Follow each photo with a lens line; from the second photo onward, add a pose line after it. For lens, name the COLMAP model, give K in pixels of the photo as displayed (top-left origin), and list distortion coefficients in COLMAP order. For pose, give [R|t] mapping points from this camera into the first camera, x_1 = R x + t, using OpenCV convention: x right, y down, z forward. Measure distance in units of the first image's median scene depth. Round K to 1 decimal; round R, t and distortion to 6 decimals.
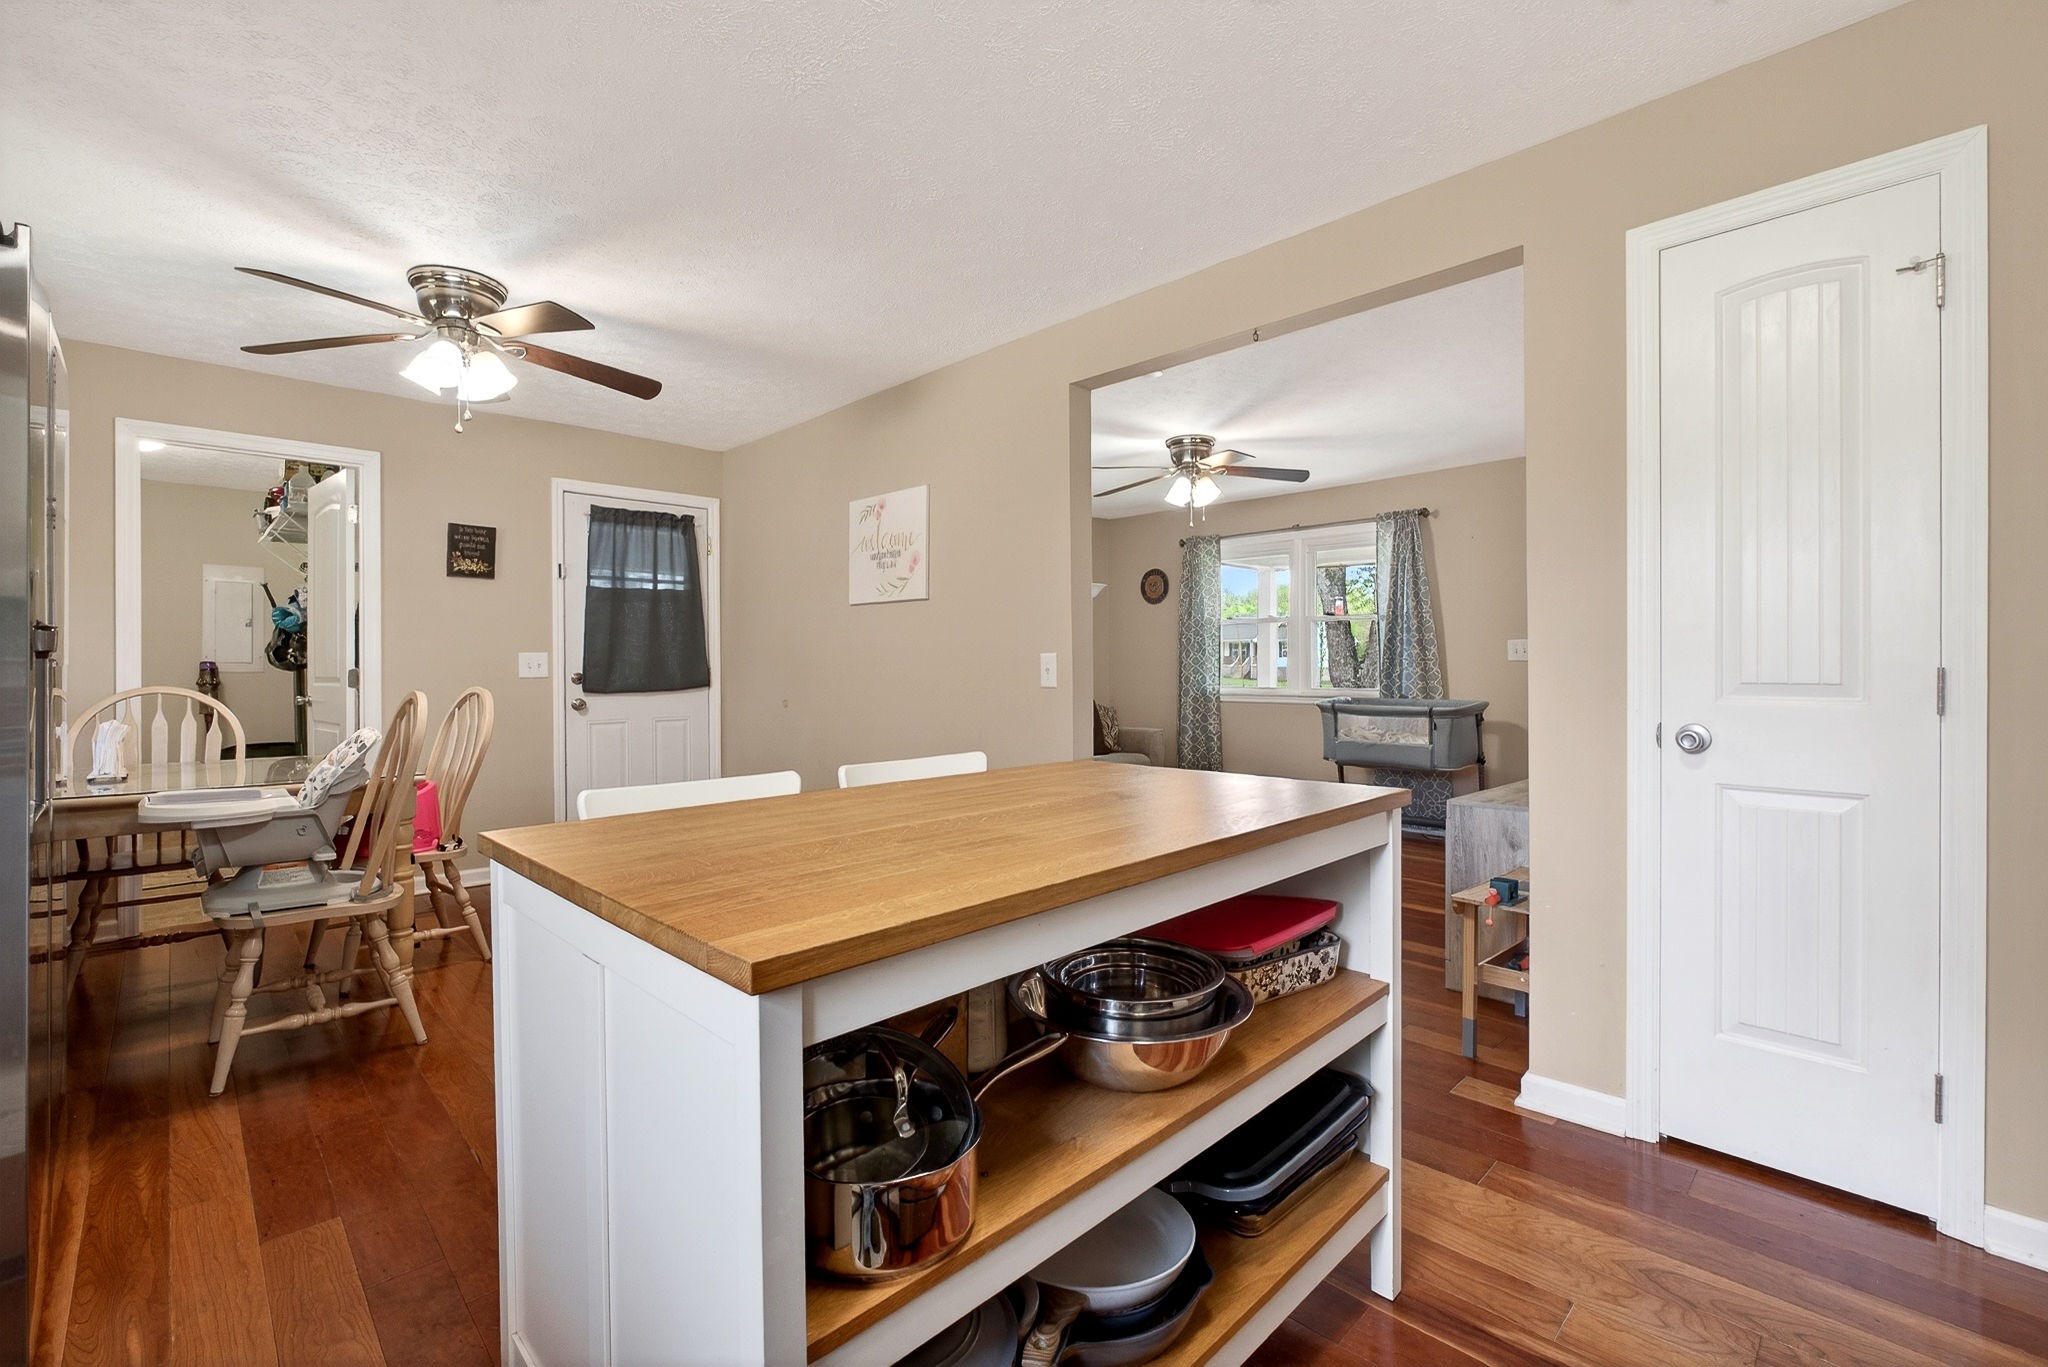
lens RADIAL K [[912.7, 0, 1015.8], [0, 912.7, 669.2], [0, 0, 1]] dist [-0.012878, 0.002674]
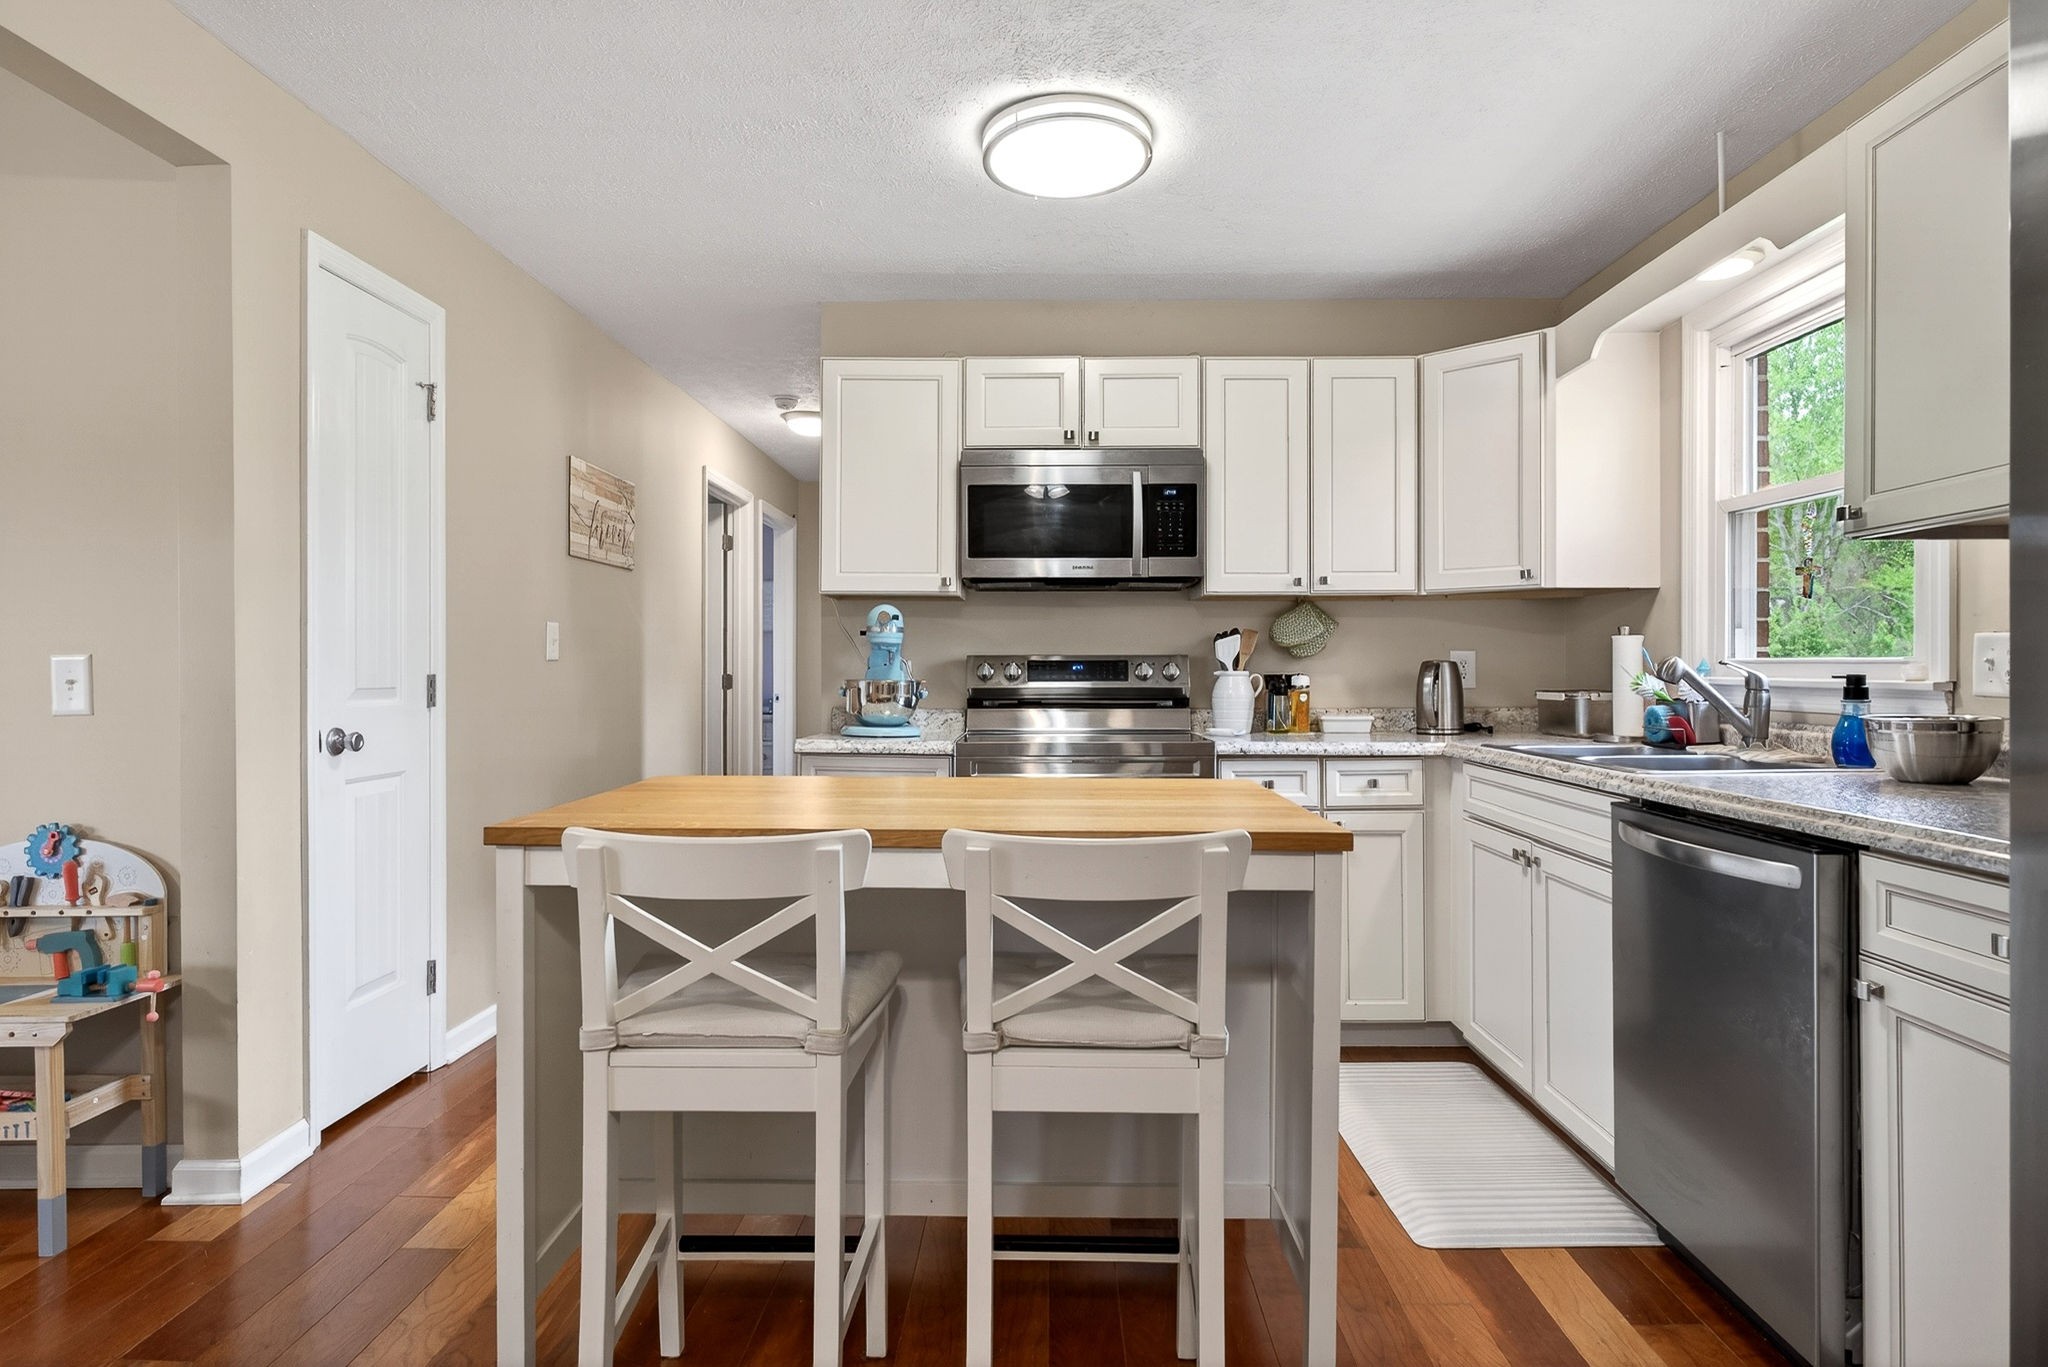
lens RADIAL K [[1117.5, 0, 1018.2], [0, 1117.5, 670.2], [0, 0, 1]] dist [-0.023338, 0.000609]
pose [[-0.709723, 0.001042, 0.704480, -0.247886], [0.003178, 0.999993, 0.001723, -0.002263], [-0.704473, 0.003462, -0.709722, 0.452369]]
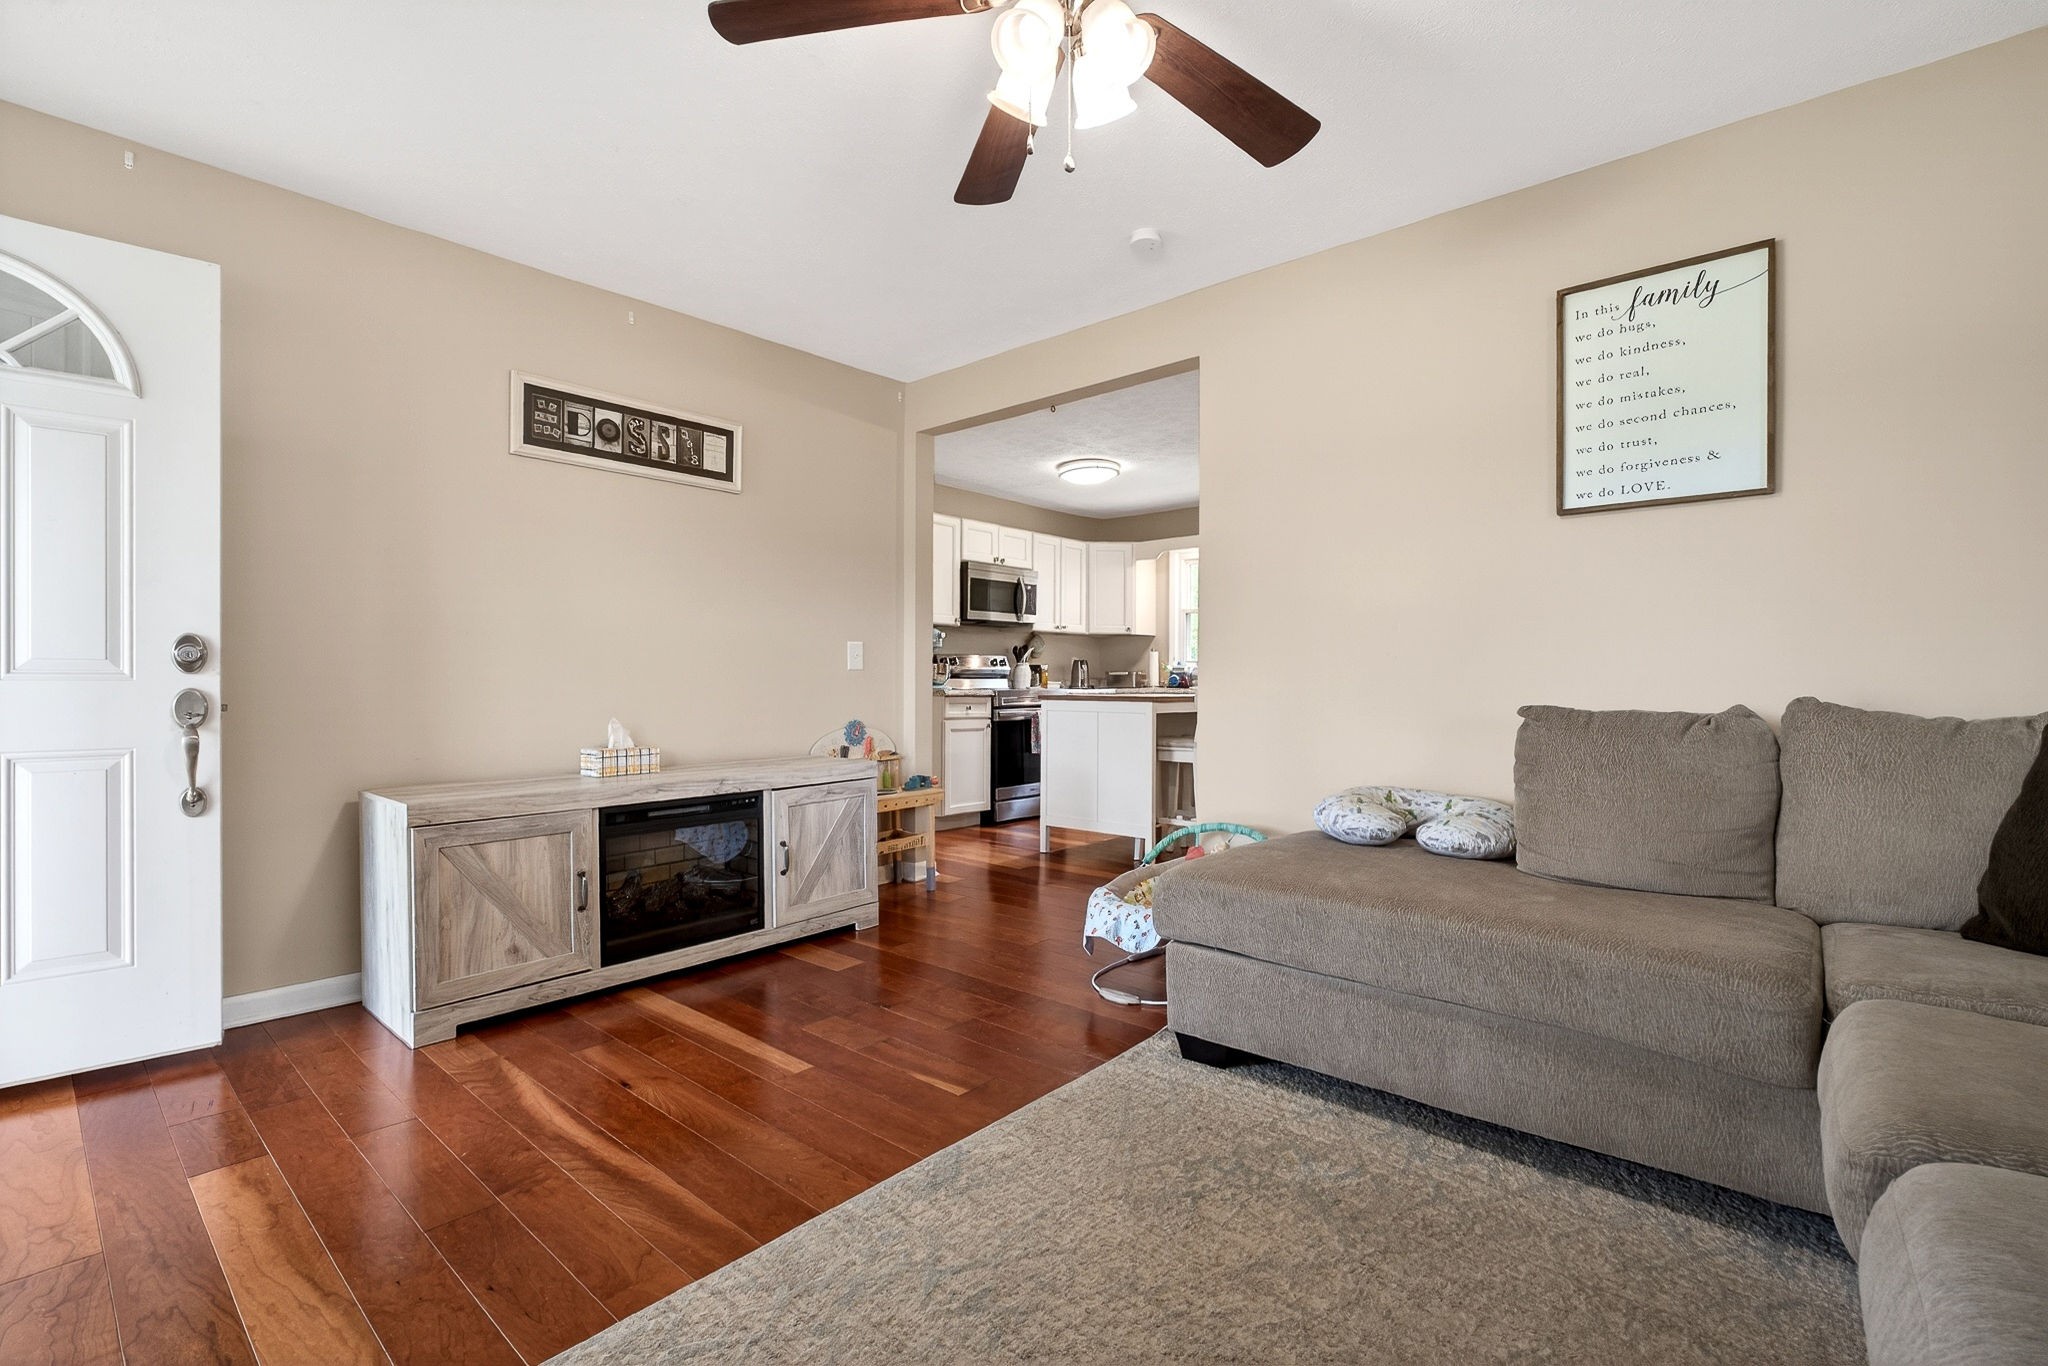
lens RADIAL K [[912.7, 0, 1030.0], [0, 912.7, 679.7], [0, 0, 1]] dist [-0.012878, 0.002674]
pose [[-0.995076, 0.000226, -0.099115, 0.195626], [0.000090, 0.999999, 0.001384, 0.019034], [0.099115, 0.001369, -0.995075, 1.093718]]
